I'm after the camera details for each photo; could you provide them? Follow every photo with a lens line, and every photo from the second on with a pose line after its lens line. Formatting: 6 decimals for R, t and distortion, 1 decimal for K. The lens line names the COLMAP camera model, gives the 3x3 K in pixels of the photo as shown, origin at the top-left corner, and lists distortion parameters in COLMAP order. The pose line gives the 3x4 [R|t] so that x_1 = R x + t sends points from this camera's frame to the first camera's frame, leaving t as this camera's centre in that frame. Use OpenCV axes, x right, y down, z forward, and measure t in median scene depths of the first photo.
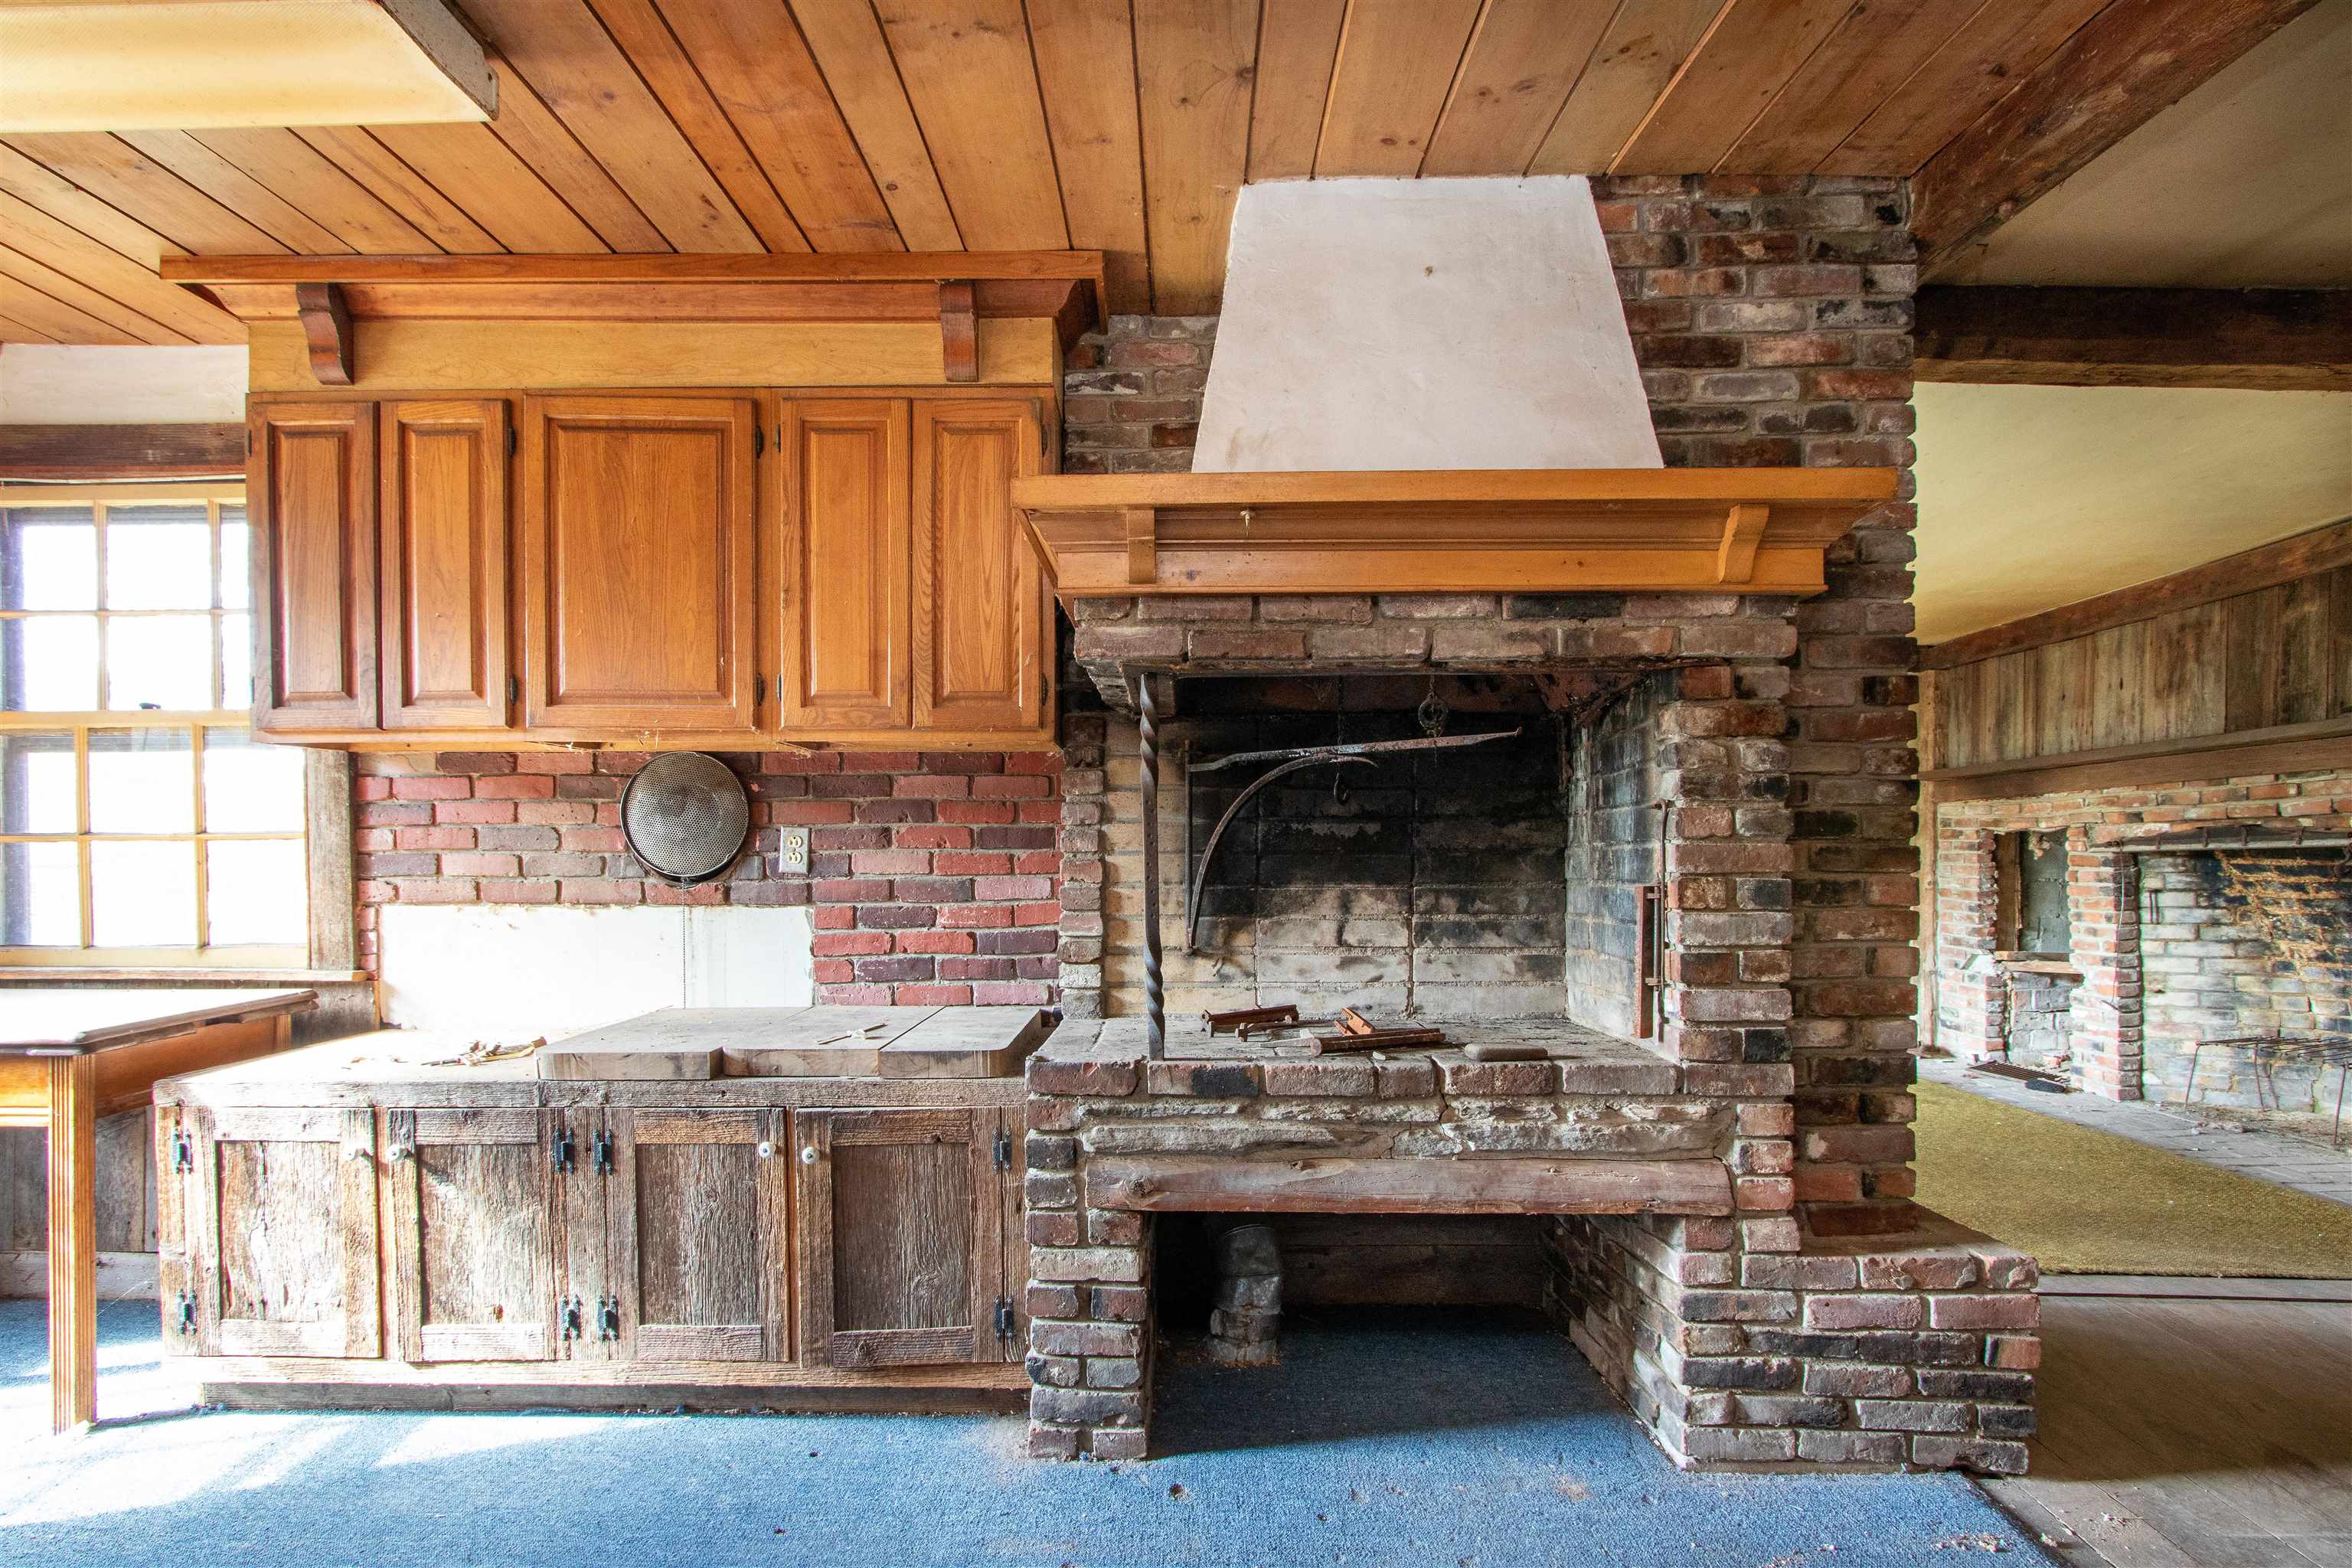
lens RADIAL K [[1110.0, 0, 1162.4], [0, 1110.0, 855.5], [0, 0, 1]] dist [-0.017711, 0.004166]
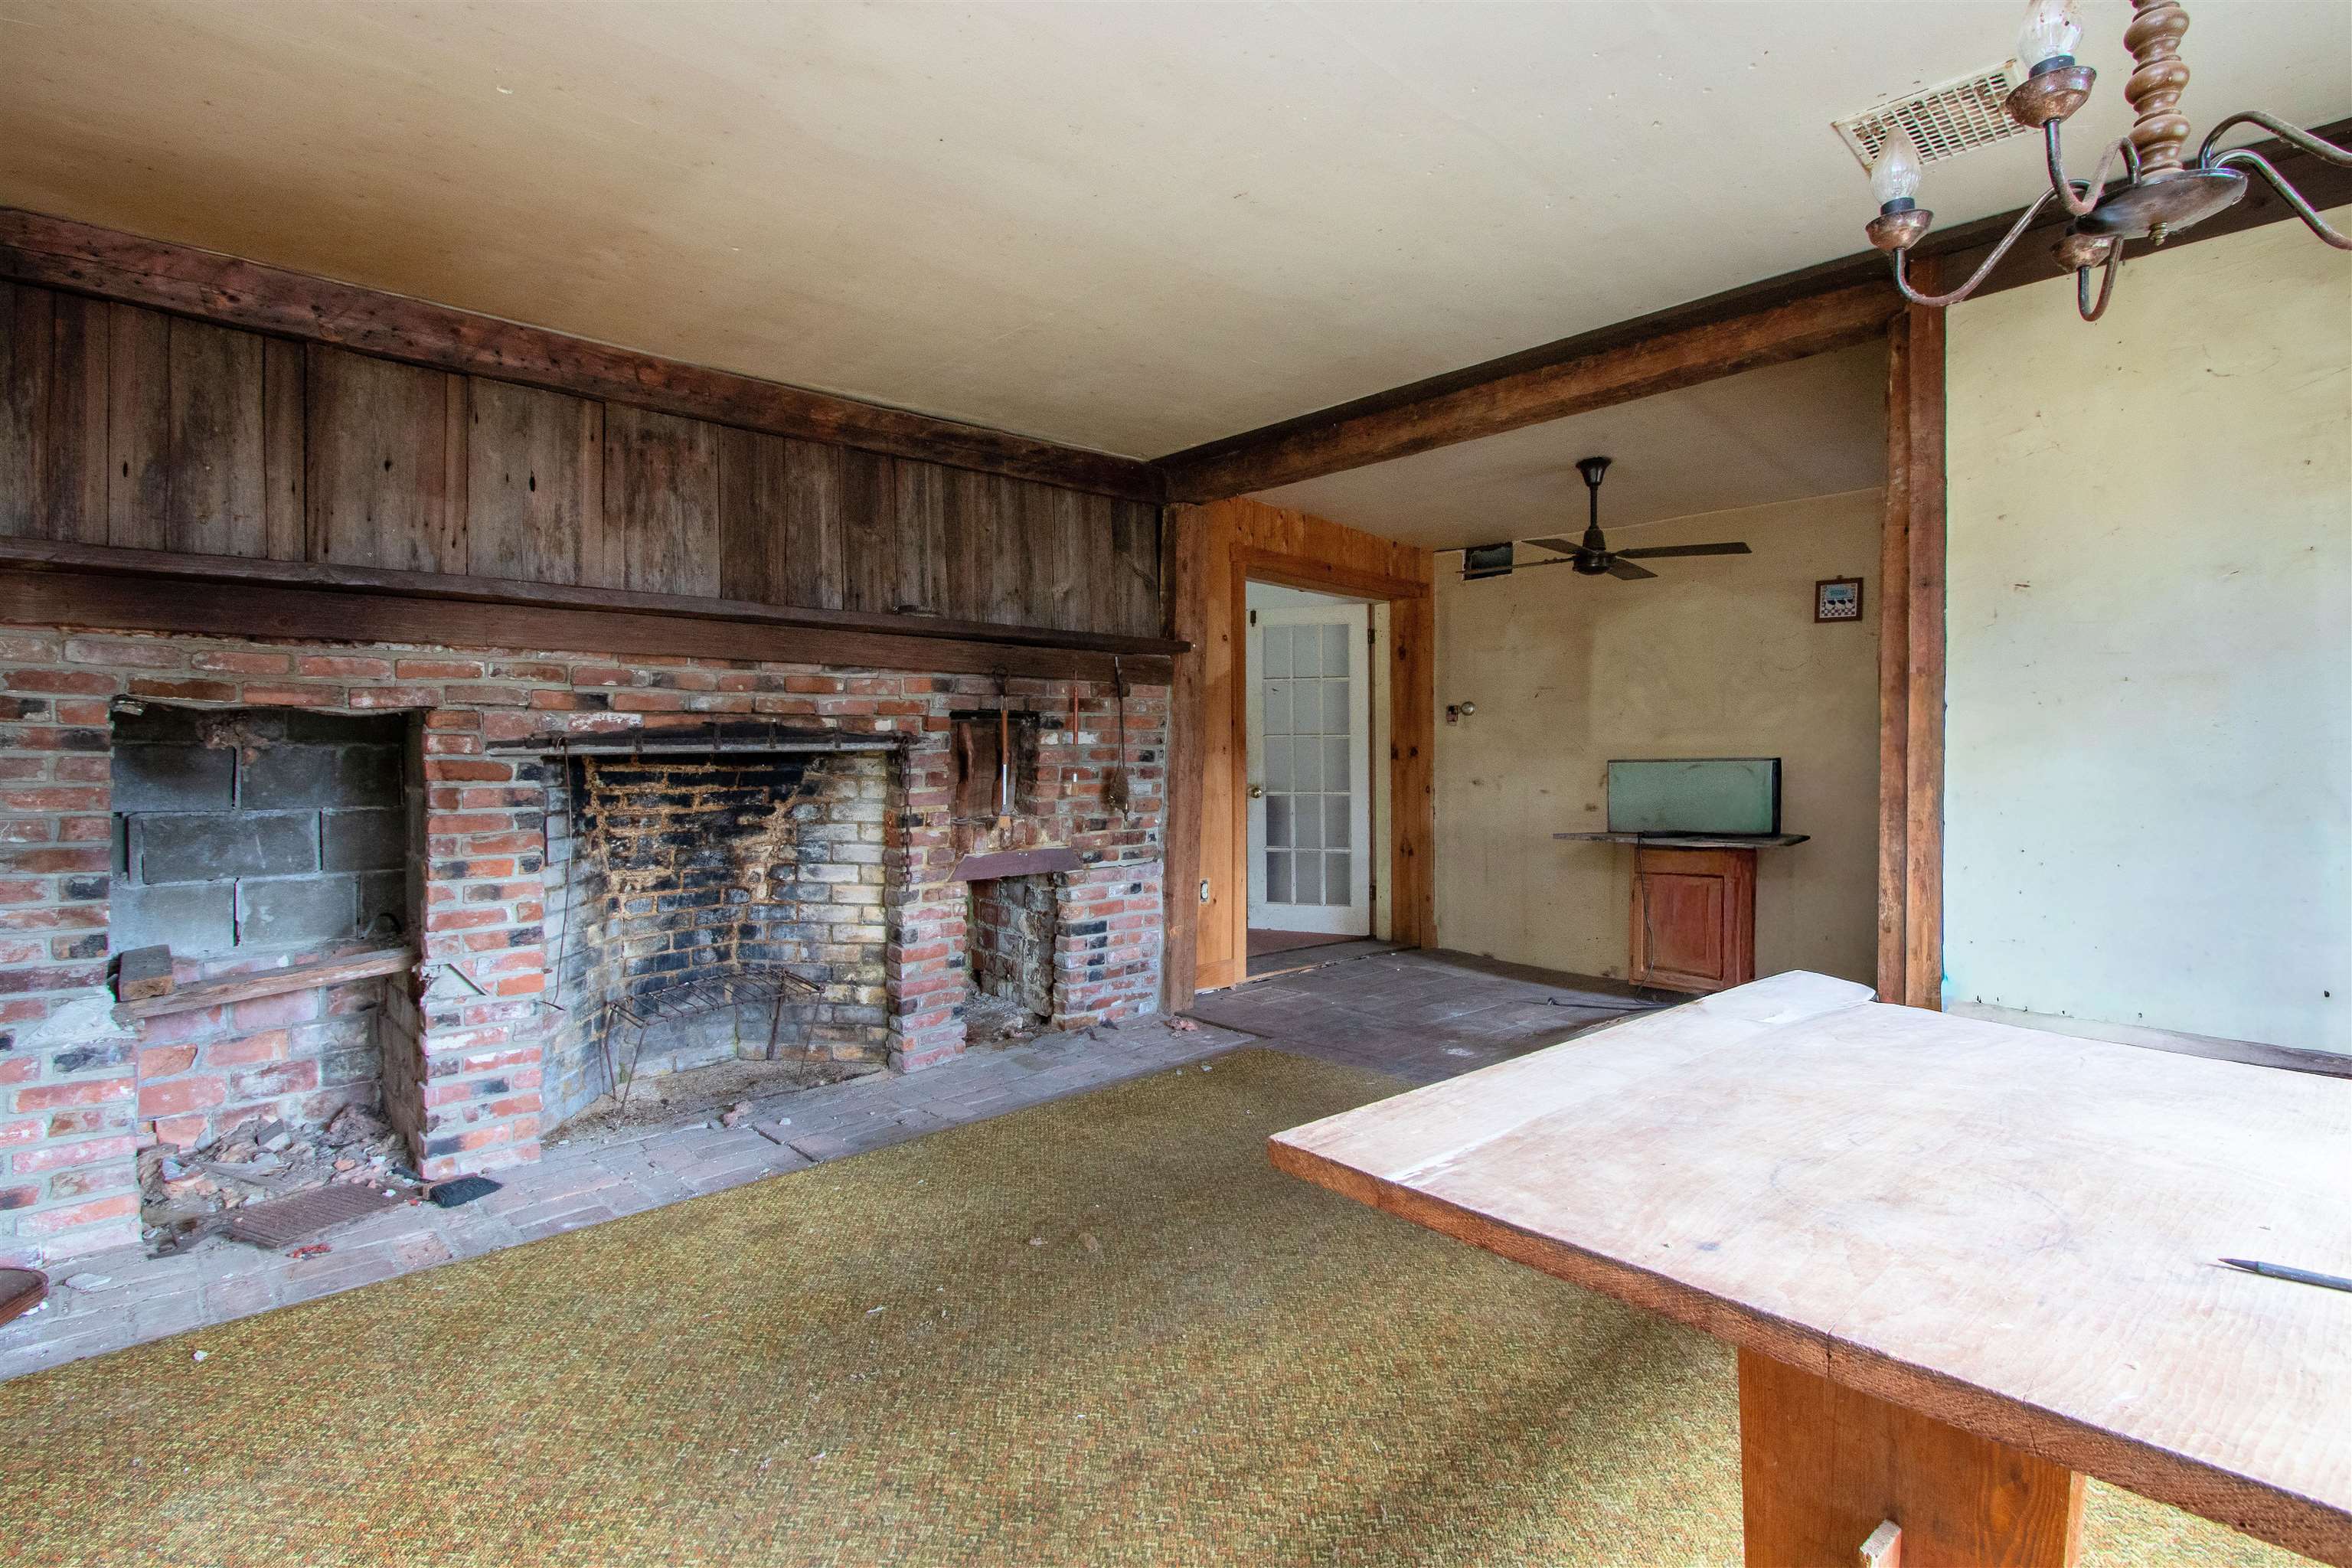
lens RADIAL K [[1110.0, 0, 1166.8], [0, 1110.0, 765.3], [0, 0, 1]] dist [-0.017711, 0.004166]
pose [[-0.708287, -0.000474, 0.705924, 0.200919], [0.002908, 0.999989, 0.003589, 0.001490], [-0.705918, 0.004595, -0.708279, 1.291666]]
